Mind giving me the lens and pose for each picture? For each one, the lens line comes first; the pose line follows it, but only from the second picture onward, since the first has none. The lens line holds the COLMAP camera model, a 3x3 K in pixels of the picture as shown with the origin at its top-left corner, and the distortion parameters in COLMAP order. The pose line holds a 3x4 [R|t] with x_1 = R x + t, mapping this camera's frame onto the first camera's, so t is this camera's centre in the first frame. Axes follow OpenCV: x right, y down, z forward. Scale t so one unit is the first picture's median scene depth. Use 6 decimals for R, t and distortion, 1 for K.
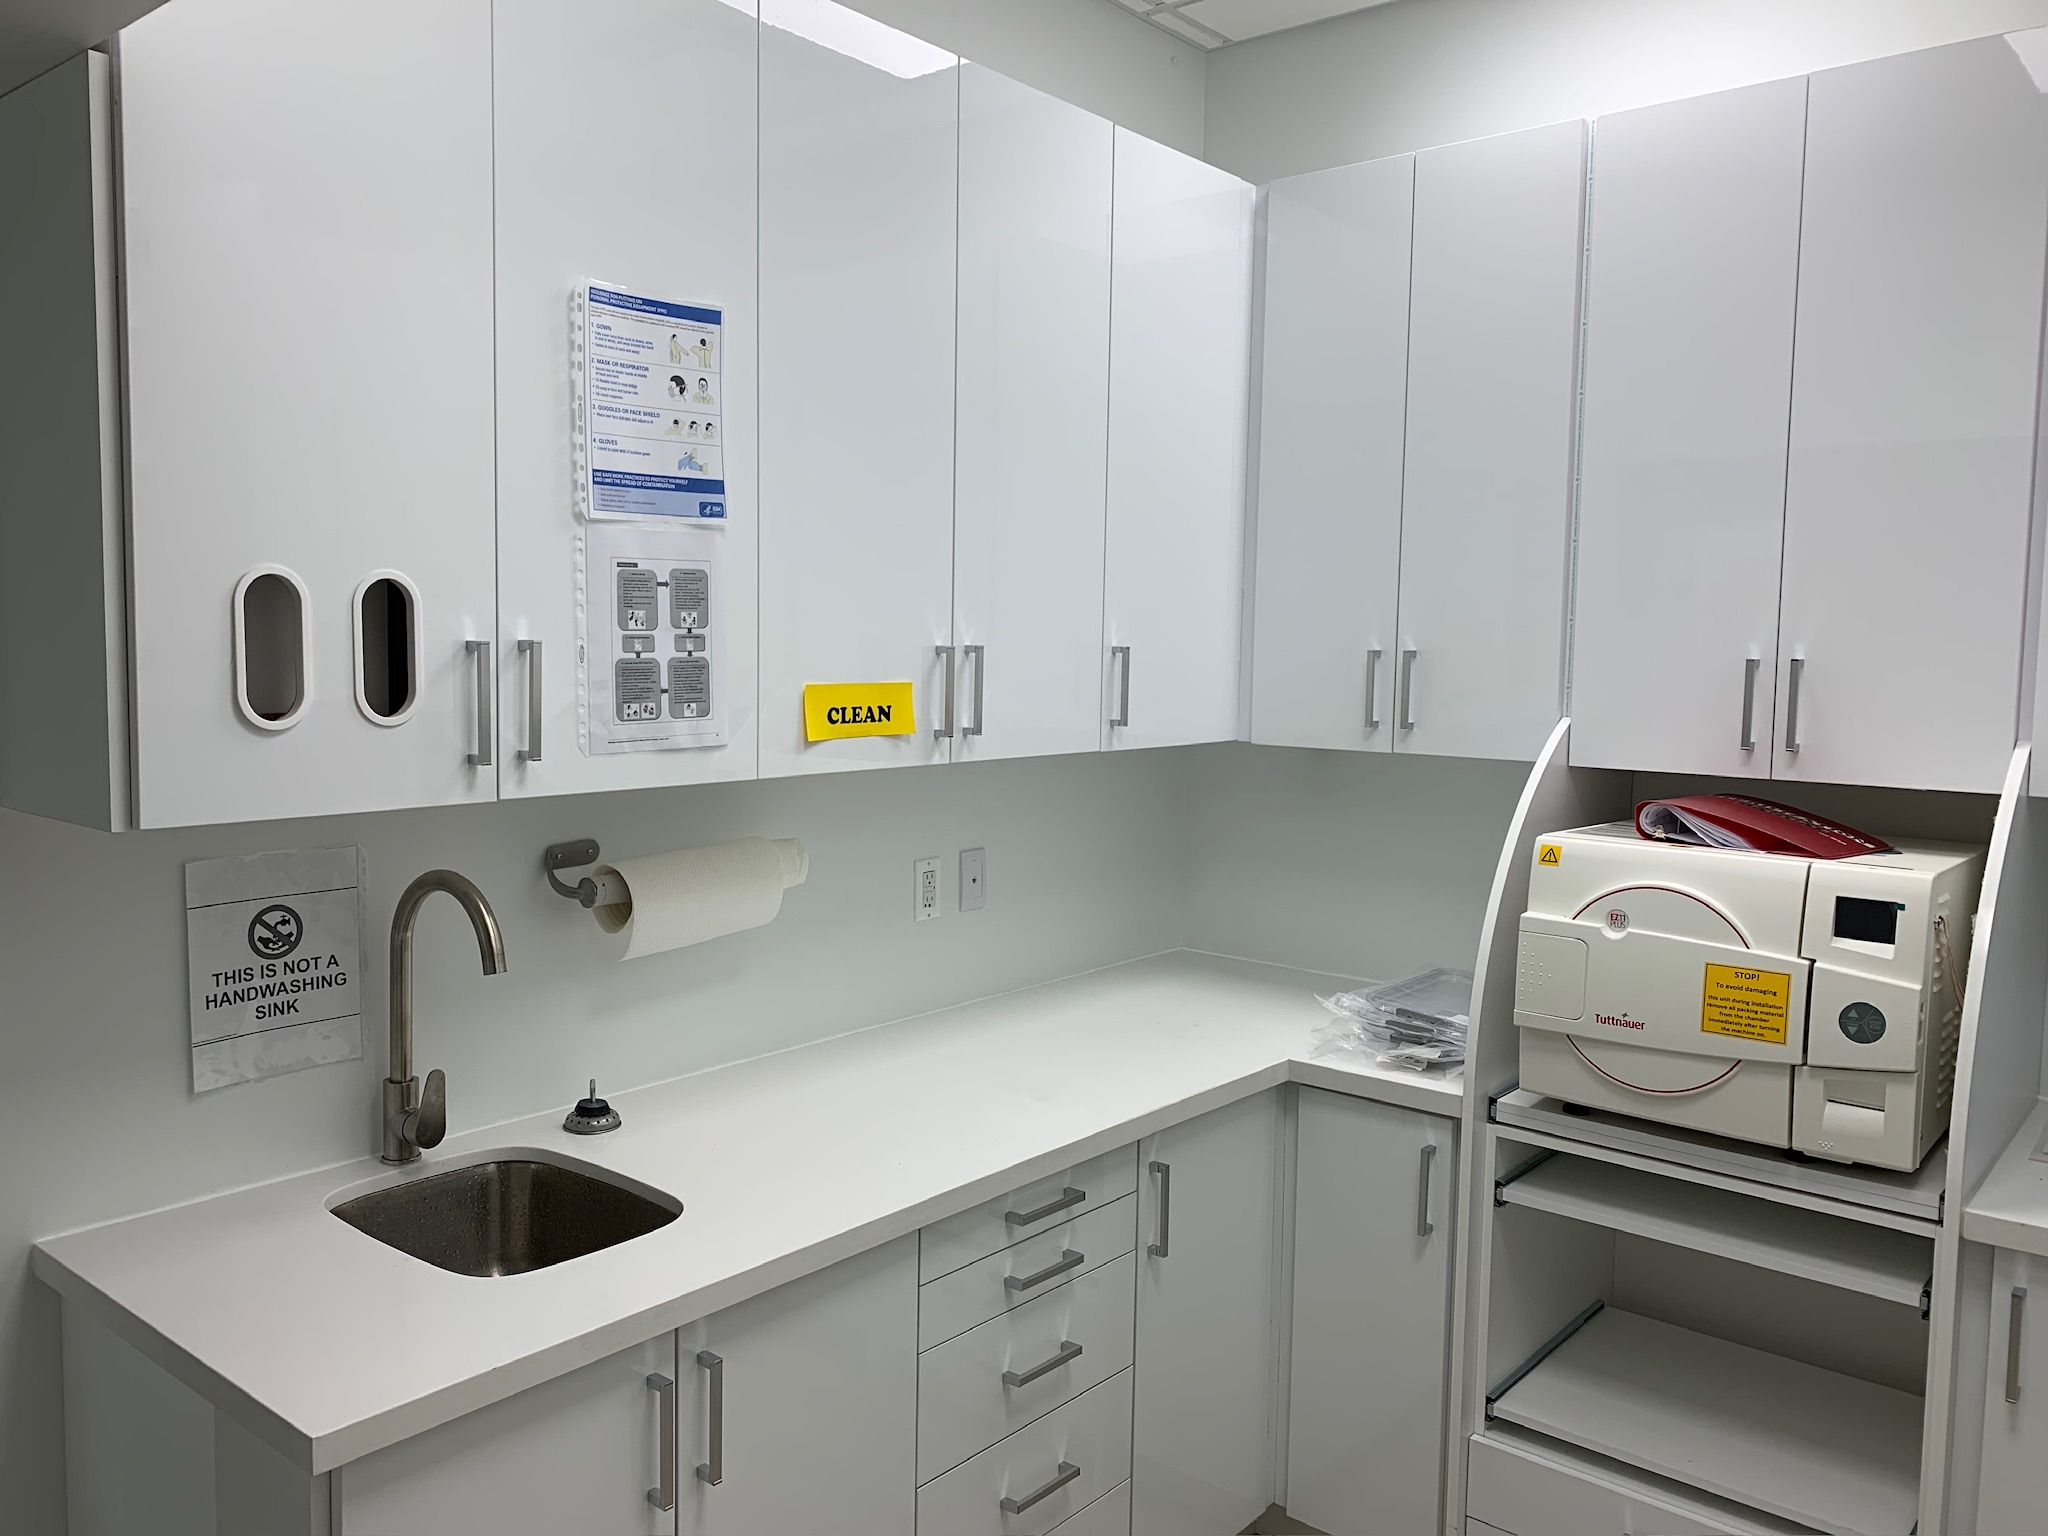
lens RADIAL K [[1563.9, 0, 1008.7], [0, 1563.9, 764.6], [0, 0, 1]] dist [0.026157, -0.040140]
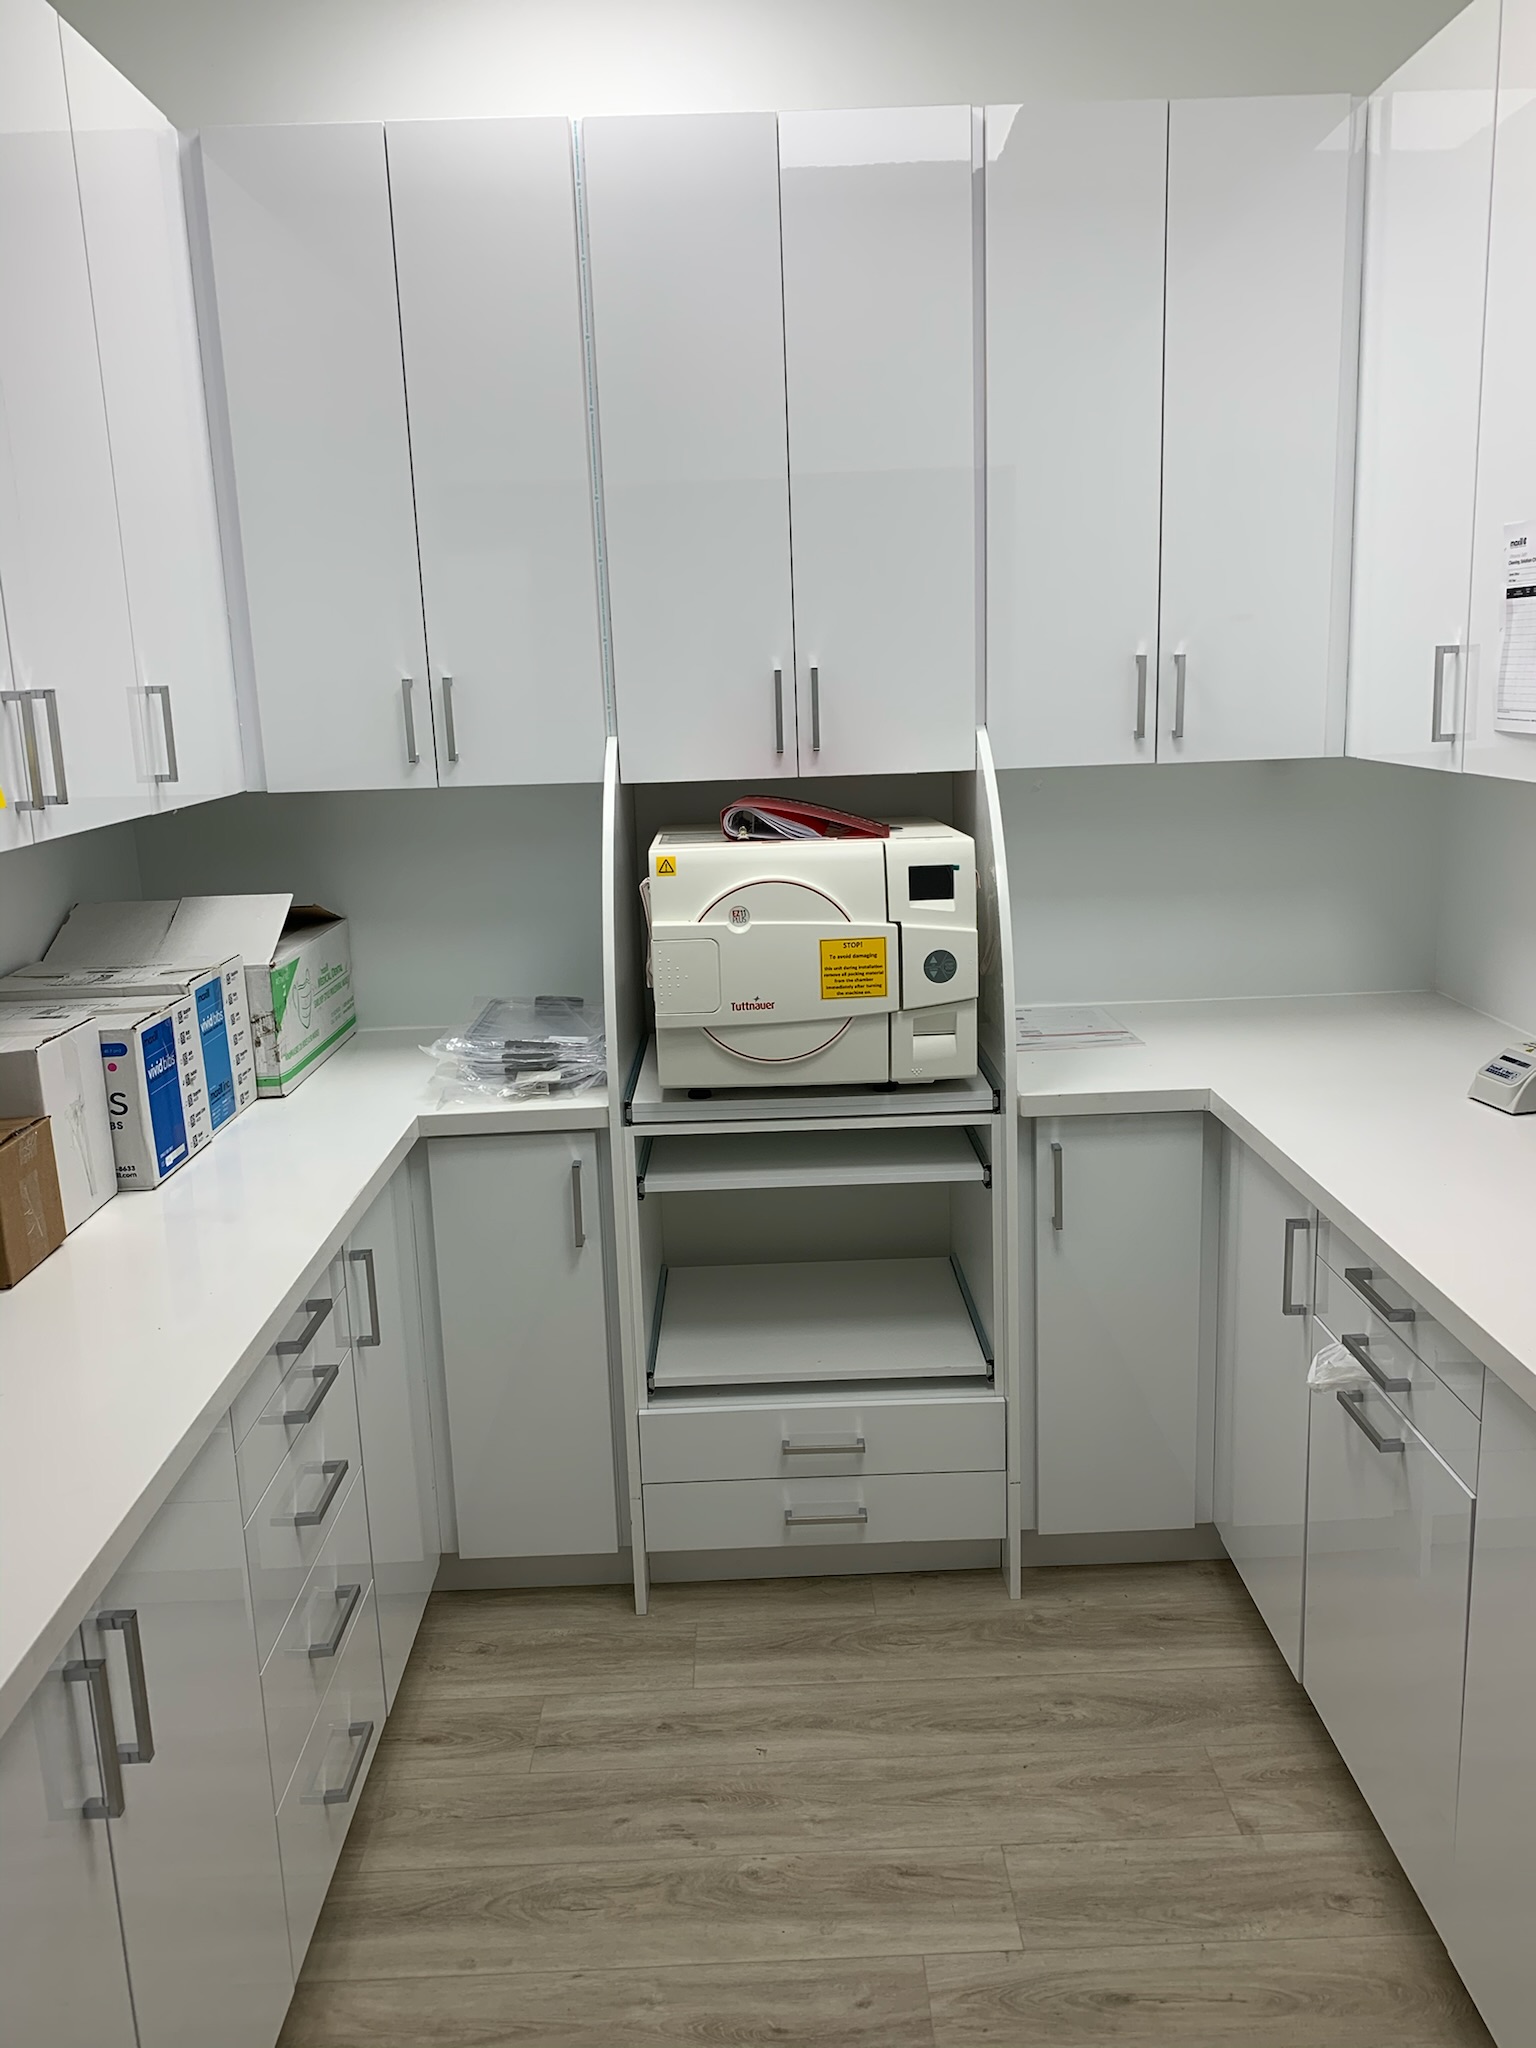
lens RADIAL K [[1563.9, 0, 770.0], [0, 1563.9, 1013.7], [0, 0, 1]] dist [0.026157, -0.040140]
pose [[0.729090, -0.182770, 0.659562, -0.328151], [0.096251, 0.981488, 0.165581, -0.012628], [-0.677616, -0.057240, 0.733185, 0.175932]]
